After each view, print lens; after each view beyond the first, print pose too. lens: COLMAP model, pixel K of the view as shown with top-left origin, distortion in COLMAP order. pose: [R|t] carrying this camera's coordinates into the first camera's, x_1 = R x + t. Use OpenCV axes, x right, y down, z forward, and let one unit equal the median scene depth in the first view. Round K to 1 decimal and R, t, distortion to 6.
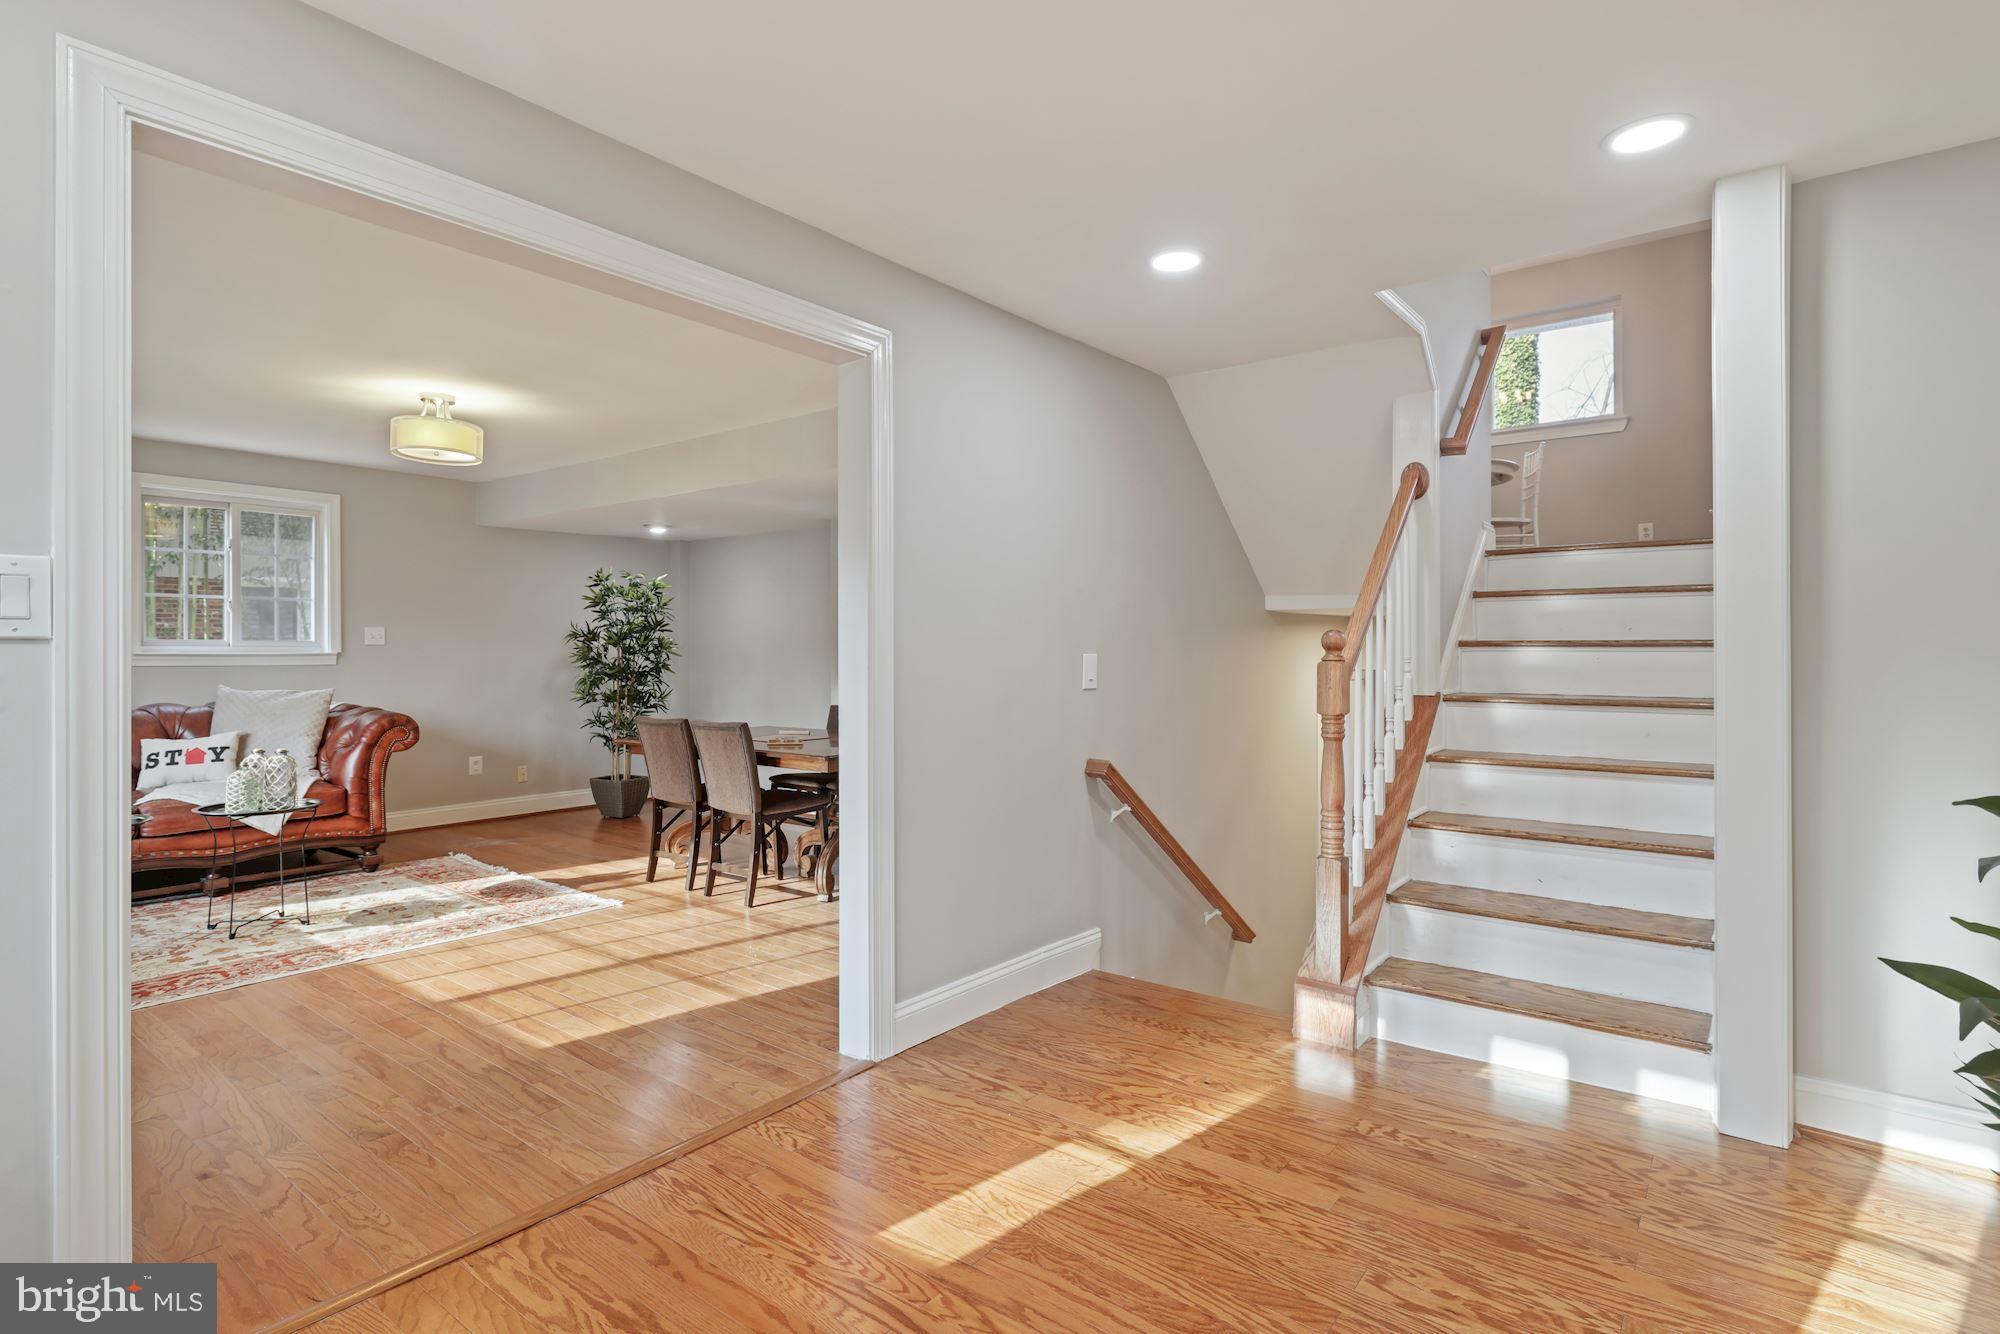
lens RADIAL K [[1026.1, 0, 1000.6], [0, 1026.1, 662.0], [0, 0, 1]] dist [0.001218, -0.000915]
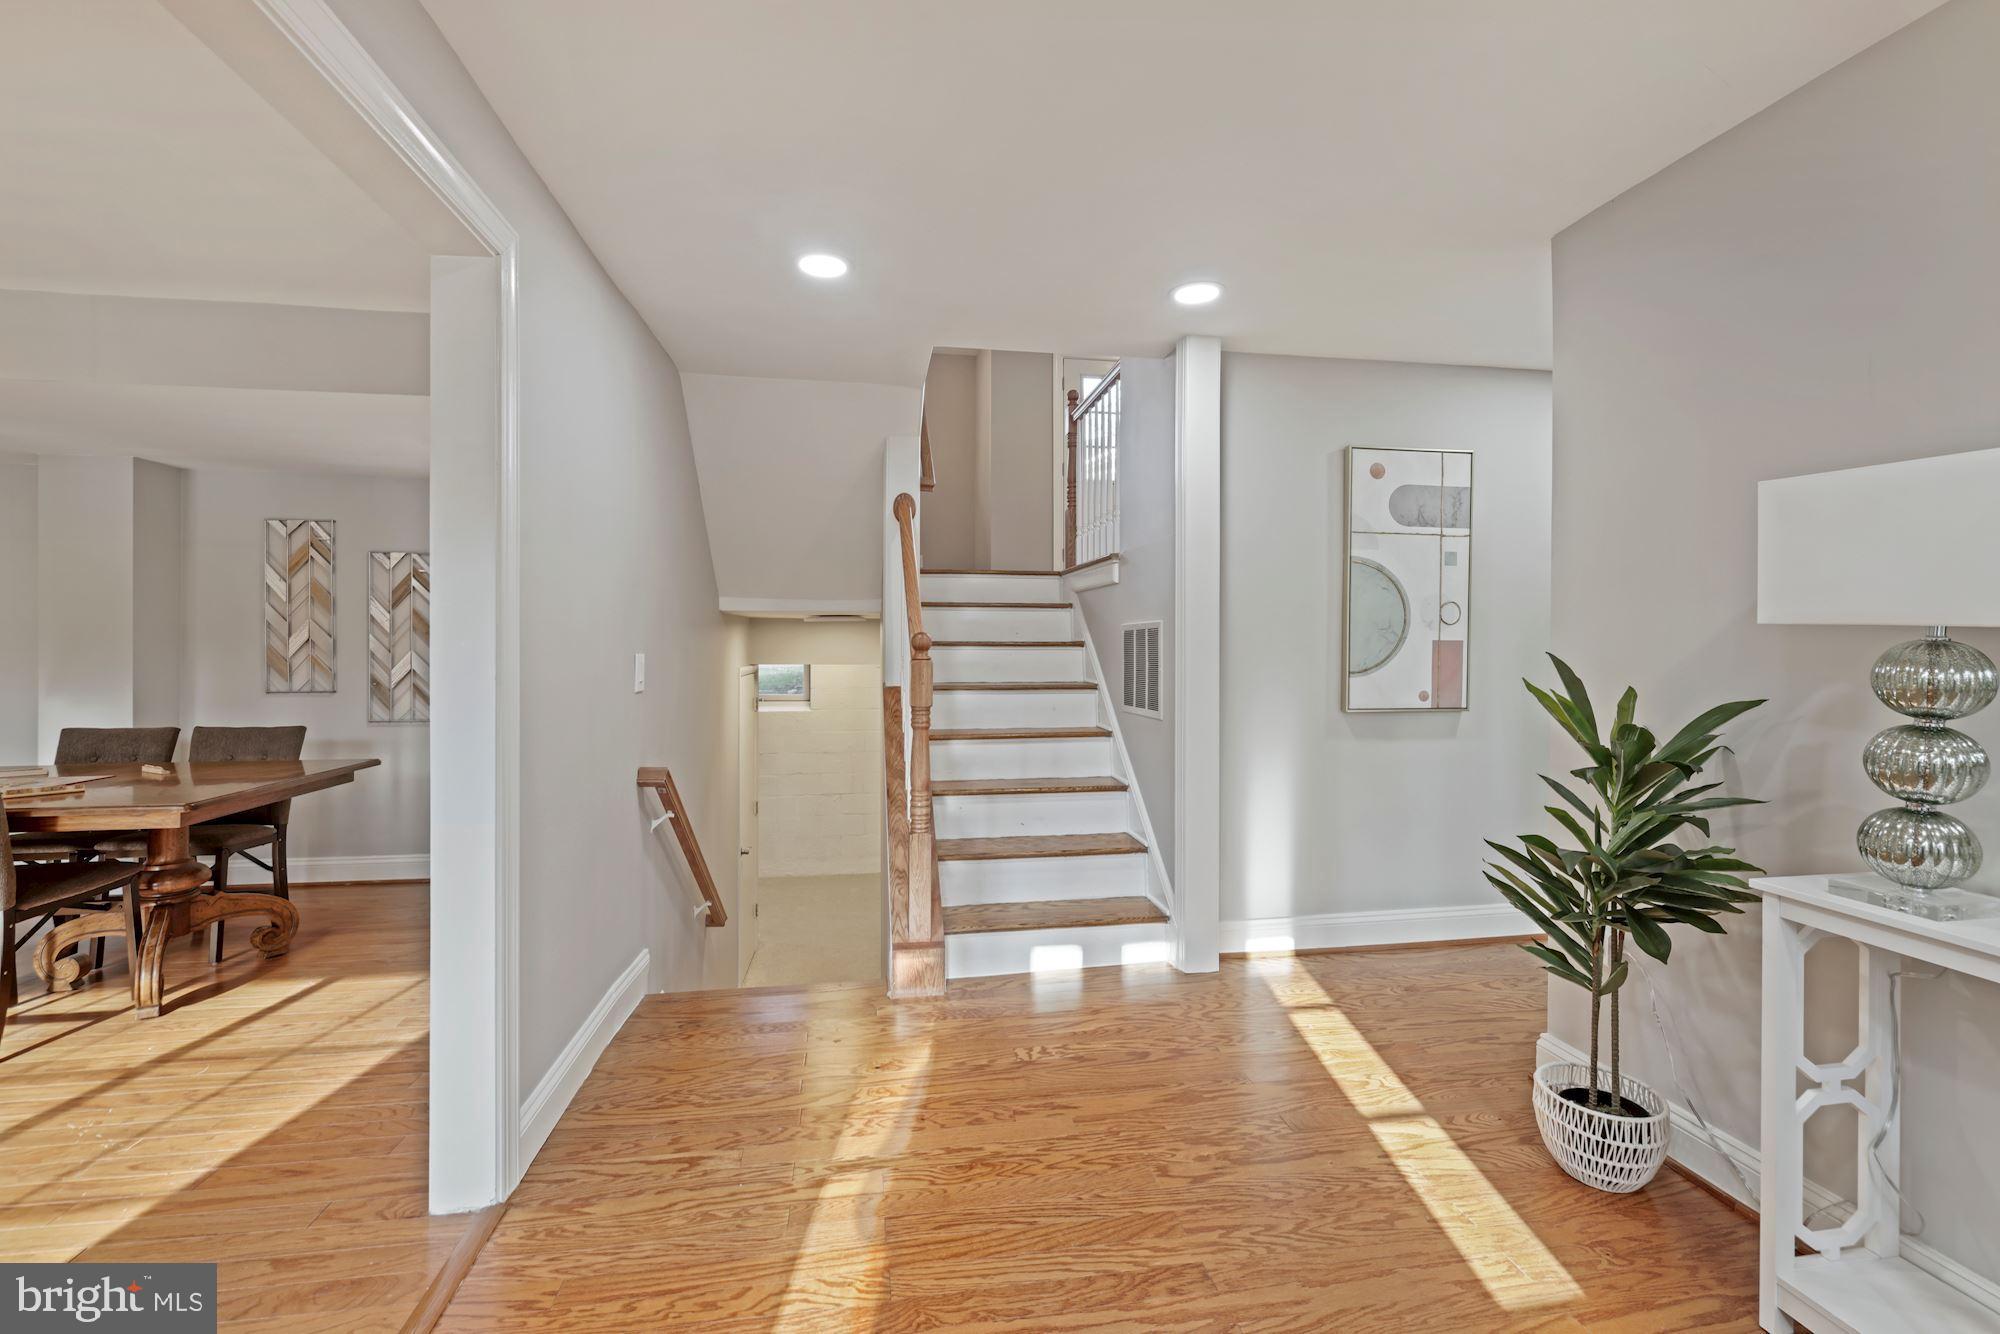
lens RADIAL K [[856.6, 0, 1006.3], [0, 856.6, 654.2], [0, 0, 1]] dist [-0.001915, -0.000243]
pose [[0.665631, -0.007387, 0.746245, -0.358255], [0.006435, 0.999971, 0.004159, -0.011830], [-0.746254, 0.002033, 0.665659, 0.324607]]
